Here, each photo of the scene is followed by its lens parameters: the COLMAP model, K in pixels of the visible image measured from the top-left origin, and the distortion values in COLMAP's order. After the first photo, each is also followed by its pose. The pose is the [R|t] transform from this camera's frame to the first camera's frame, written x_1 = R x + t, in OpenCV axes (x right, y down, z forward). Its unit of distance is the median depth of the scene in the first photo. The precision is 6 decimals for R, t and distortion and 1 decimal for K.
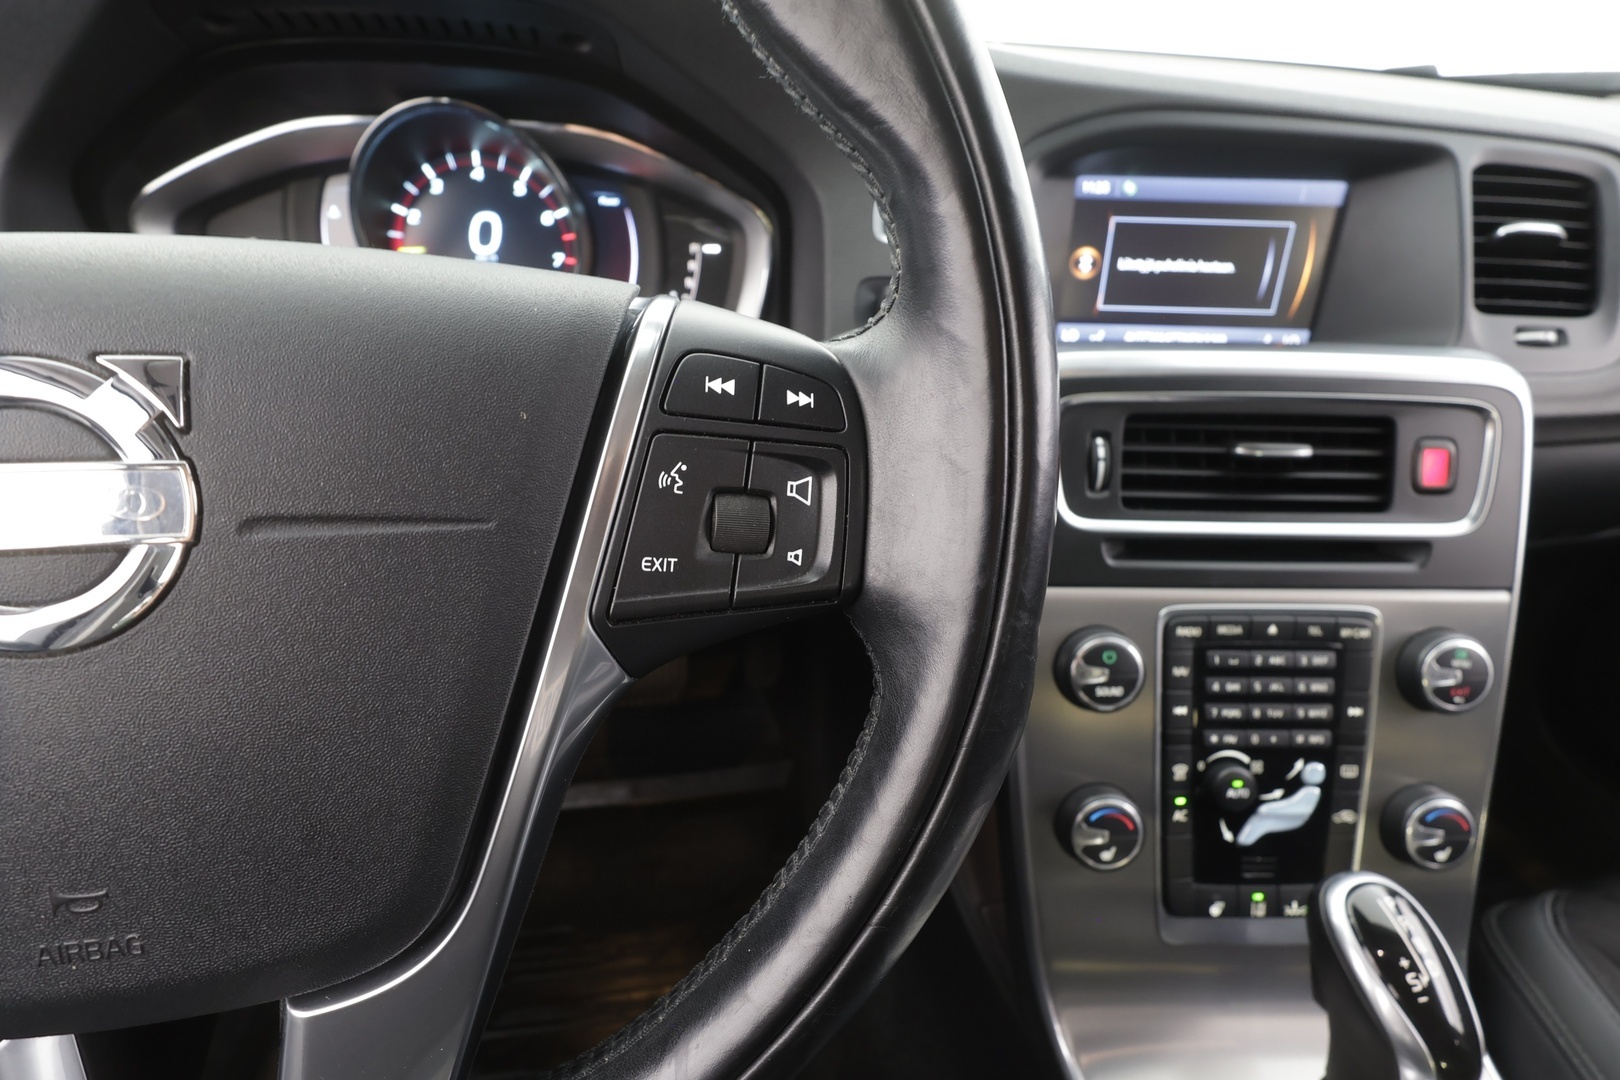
lens RADIAL K [[744.0, 0, 810.0], [0, 744.0, 540.0], [0, 0, 1]] dist [0.001243, 0.000886]
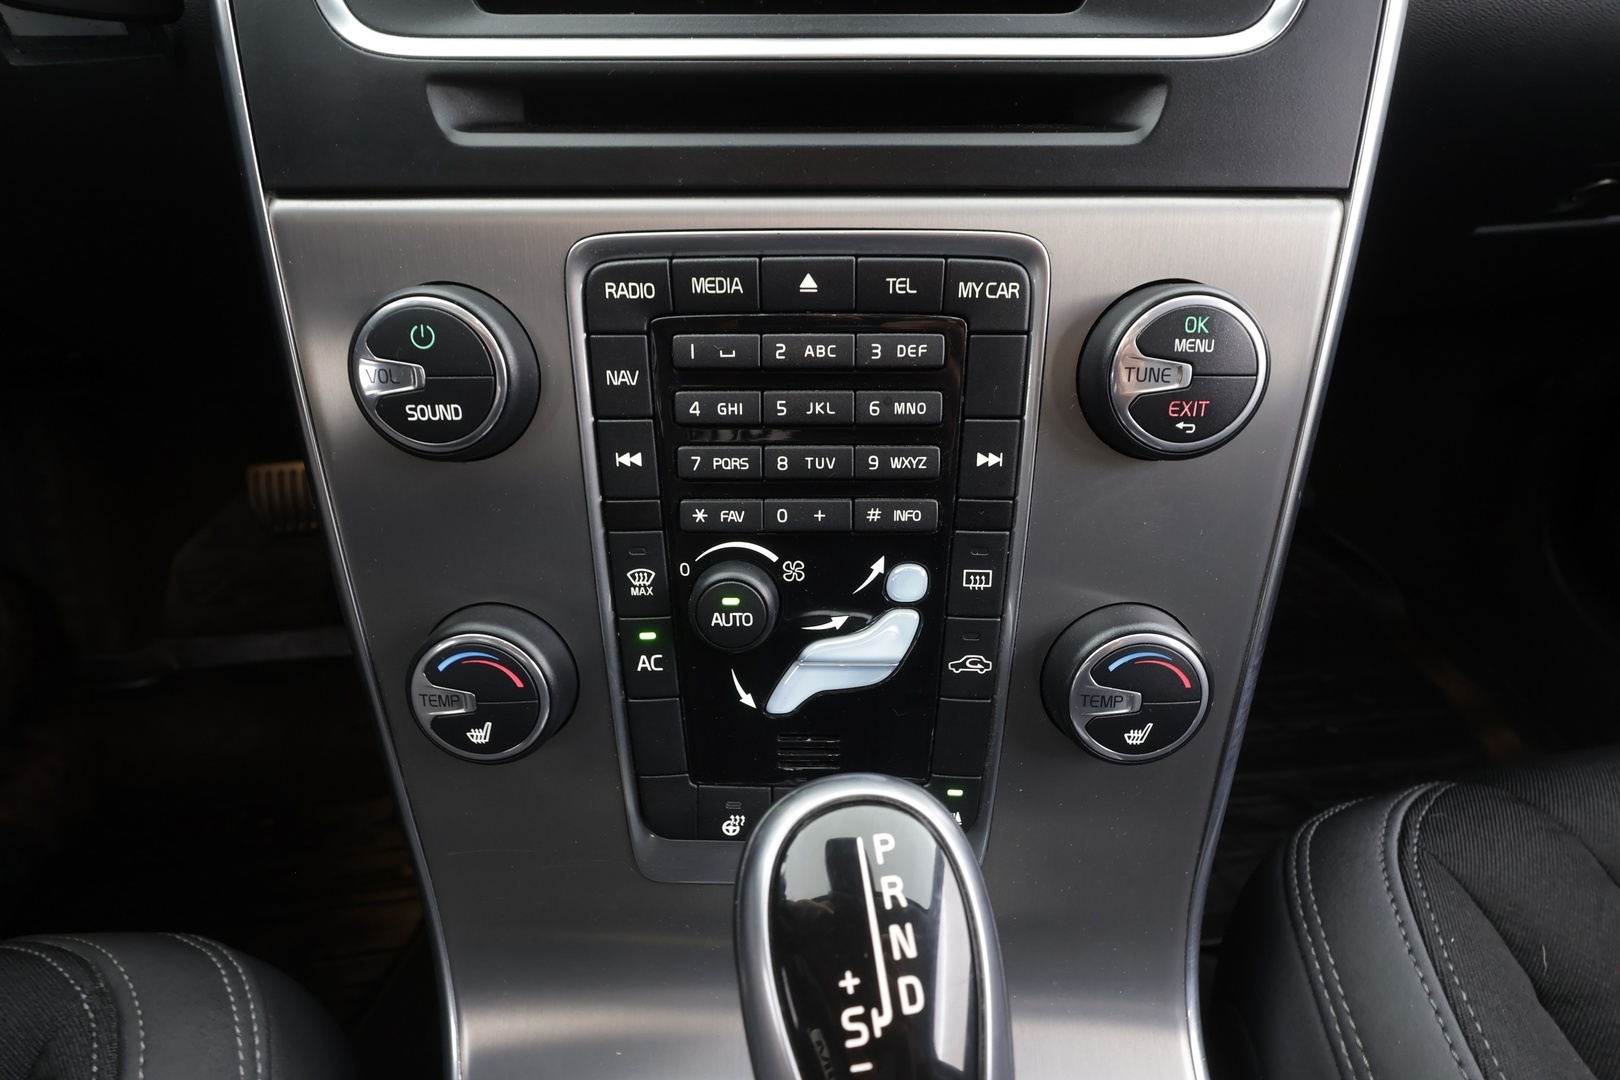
lens RADIAL K [[791.8, 0, 822.5], [0, 791.8, 534.1], [0, 0, 1]] dist [-0.002874, -0.000793]
pose [[0.999679, -0.005137, -0.024824, 0.638668], [0.009674, 0.982447, 0.186289, 0.181575], [0.023432, -0.186469, 0.982181, 0.480100]]
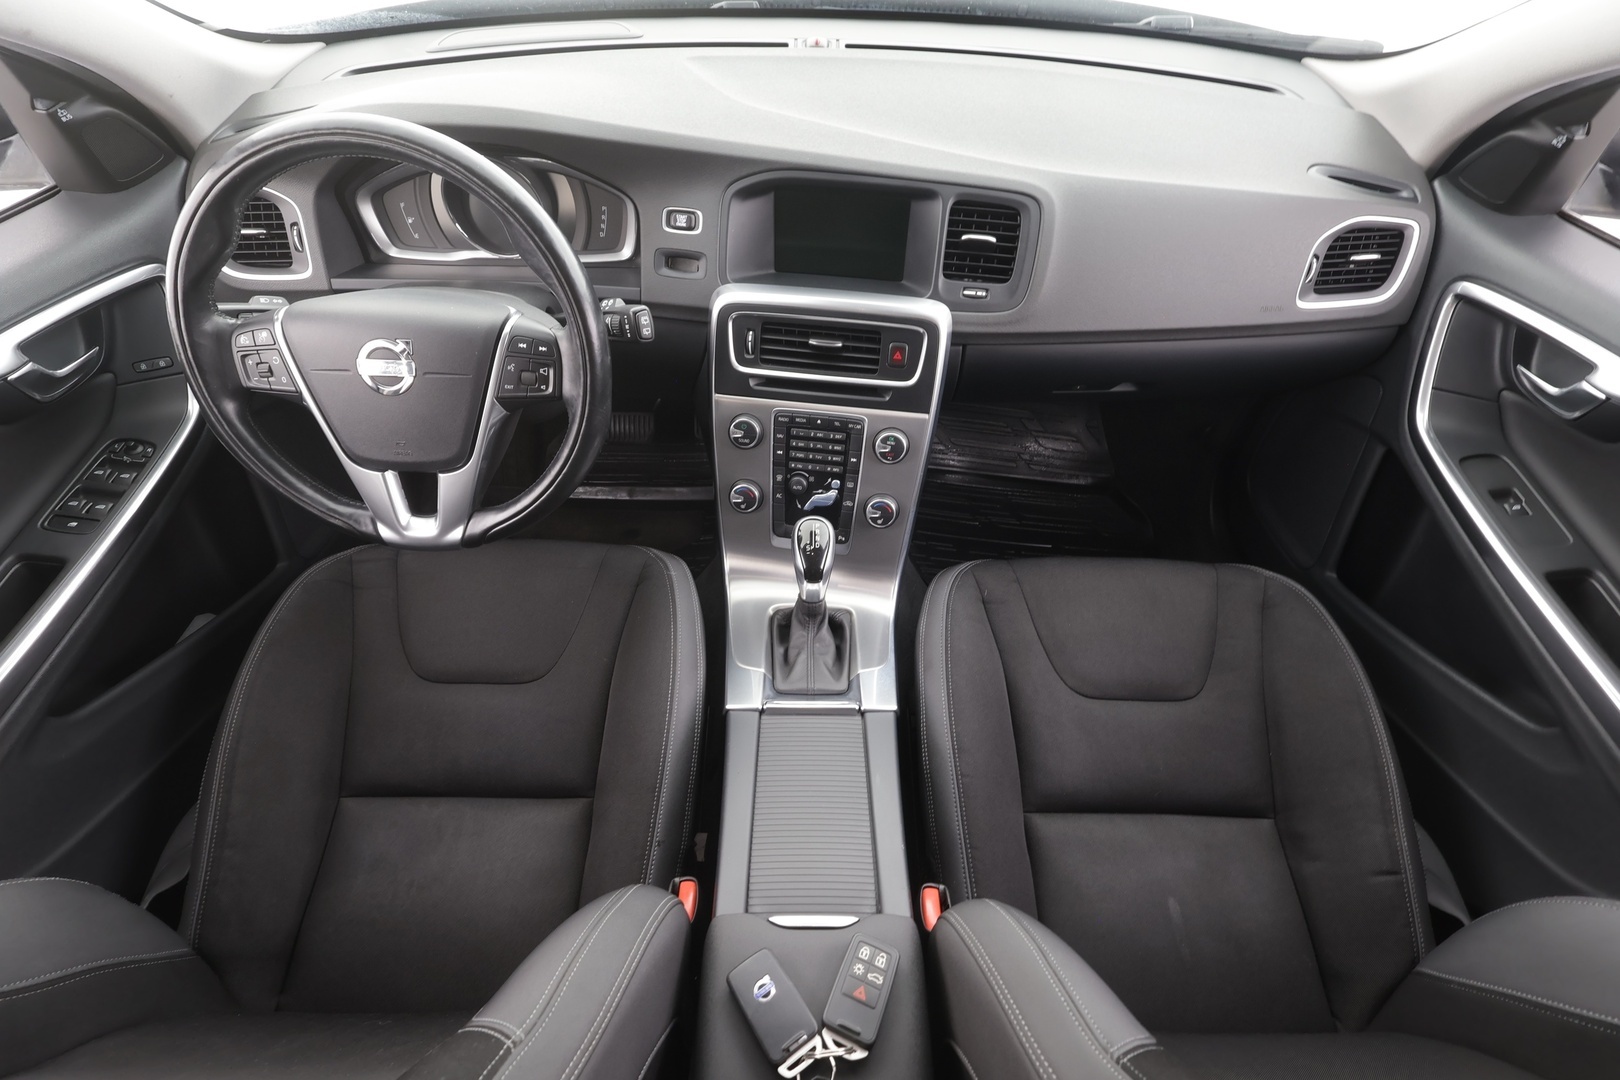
lens RADIAL K [[765.3, 0, 810.0], [0, 765.3, 540.0], [0, 0, 1]] dist [0.002272, 0.001028]
pose [[0.982646, 0.112462, -0.147507, 0.984676], [-0.062429, 0.949360, 0.307925, -0.262412], [0.174667, -0.293373, 0.939906, -1.358006]]
